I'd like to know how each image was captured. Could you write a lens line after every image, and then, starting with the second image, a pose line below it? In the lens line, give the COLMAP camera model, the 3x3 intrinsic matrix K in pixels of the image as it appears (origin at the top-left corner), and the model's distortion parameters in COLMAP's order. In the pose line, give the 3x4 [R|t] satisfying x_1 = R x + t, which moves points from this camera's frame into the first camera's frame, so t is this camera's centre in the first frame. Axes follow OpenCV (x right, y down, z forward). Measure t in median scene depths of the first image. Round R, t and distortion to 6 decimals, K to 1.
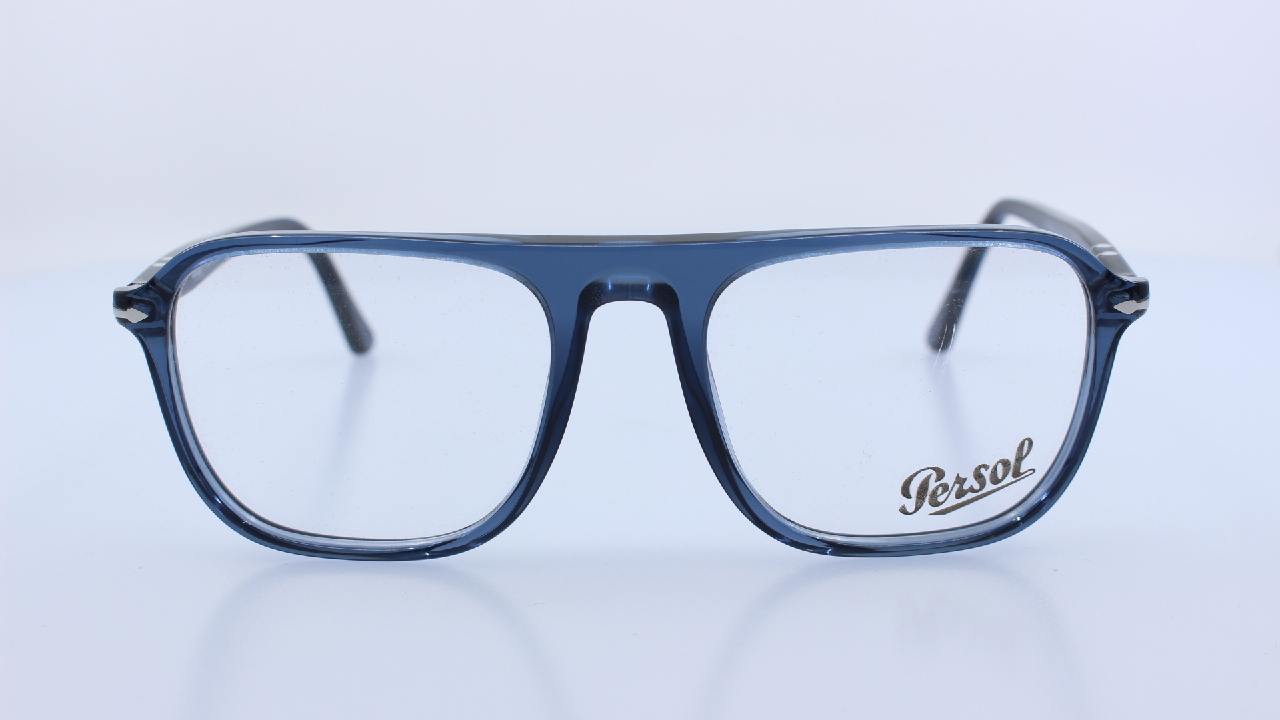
lens RADIAL K [[1619.5, 0, 640.0], [0, 1619.5, 360.0], [0, 0, 1]] dist [-0.067309, -0.034905]
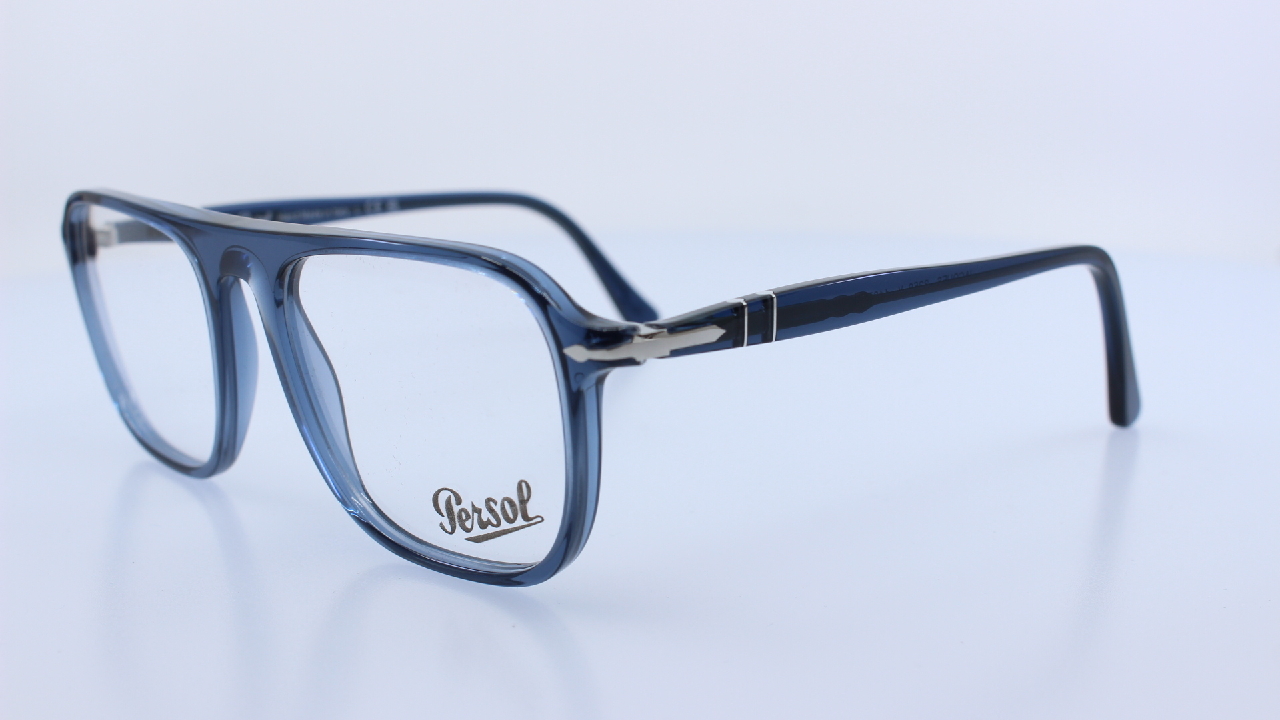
lens RADIAL K [[1619.5, 0, 640.0], [0, 1619.5, 360.0], [0, 0, 1]] dist [-0.067309, -0.034905]
pose [[0.710879, 0.156140, -0.685764, 0.912408], [-0.171033, 0.984154, 0.046783, -0.074575], [0.682202, 0.084031, 0.726319, 0.359511]]
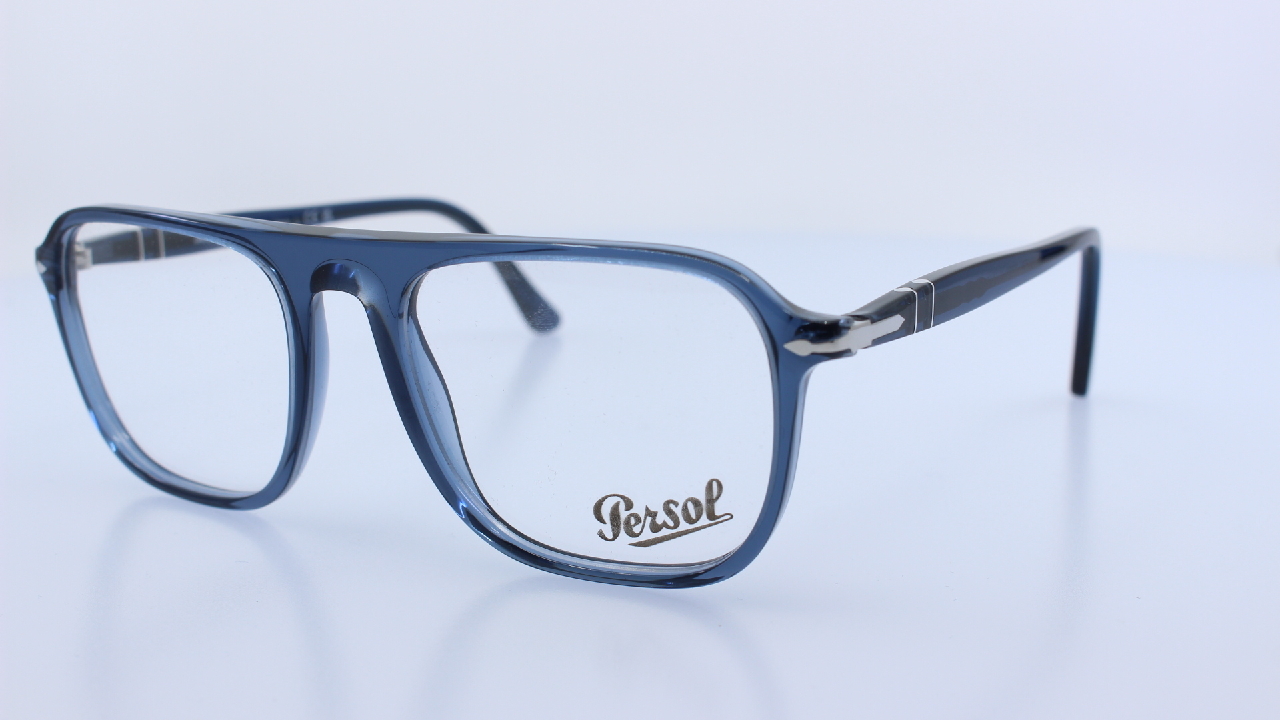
lens RADIAL K [[1619.5, 0, 640.0], [0, 1619.5, 360.0], [0, 0, 1]] dist [-0.067309, -0.034905]
pose [[0.872893, 0.108669, -0.475657, 0.635160], [-0.120452, 0.992702, 0.005748, -0.019596], [0.472810, 0.052276, 0.879612, 0.154453]]
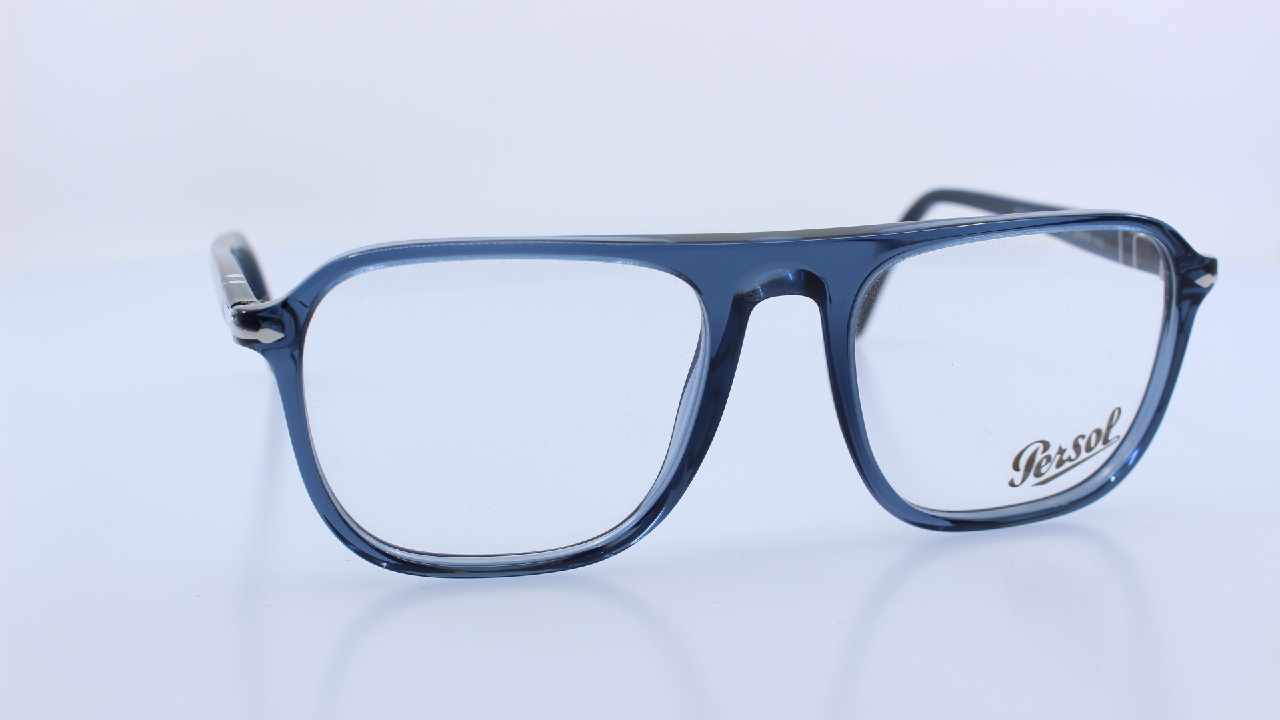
lens RADIAL K [[1619.5, 0, 640.0], [0, 1619.5, 360.0], [0, 0, 1]] dist [-0.067309, -0.034905]
pose [[0.970525, -0.053798, 0.234921, -0.319016], [0.055758, 0.998443, -0.001705, 0.000734], [-0.234463, 0.014754, 0.972013, 0.028343]]
